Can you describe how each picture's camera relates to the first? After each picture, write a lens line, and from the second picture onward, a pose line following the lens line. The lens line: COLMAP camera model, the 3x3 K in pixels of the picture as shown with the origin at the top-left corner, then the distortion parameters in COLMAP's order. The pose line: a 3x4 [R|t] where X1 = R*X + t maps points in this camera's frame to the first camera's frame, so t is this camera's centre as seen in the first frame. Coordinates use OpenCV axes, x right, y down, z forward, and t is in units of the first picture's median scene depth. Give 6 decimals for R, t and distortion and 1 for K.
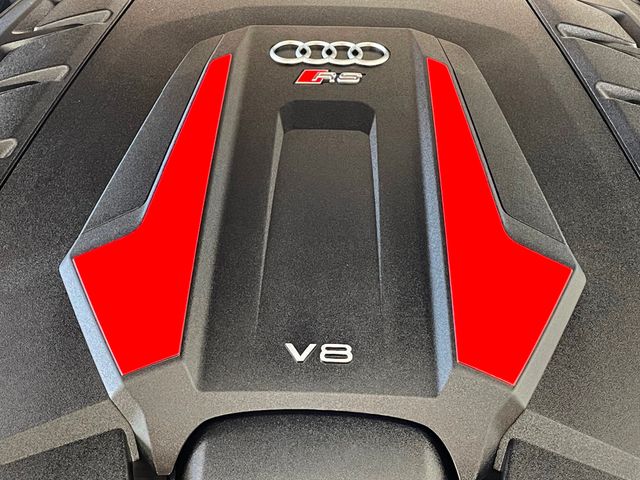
lens RADIAL K [[989.2, 0, 319.6], [0, 989.2, 237.6], [0, 0, 1]] dist [0.021241, 0.000000]
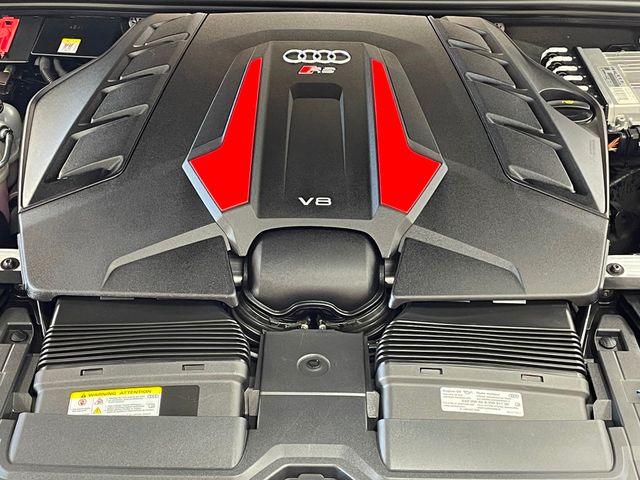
lens RADIAL K [[989.2, 0, 320.1], [0, 989.2, 242.2], [0, 0, 1]] dist [0.021241, 0.000000]
pose [[0.999738, -0.009984, 0.020604, -0.025584], [0.009995, 0.999950, -0.000456, 0.154515], [-0.020599, 0.000662, 0.999788, -0.814248]]
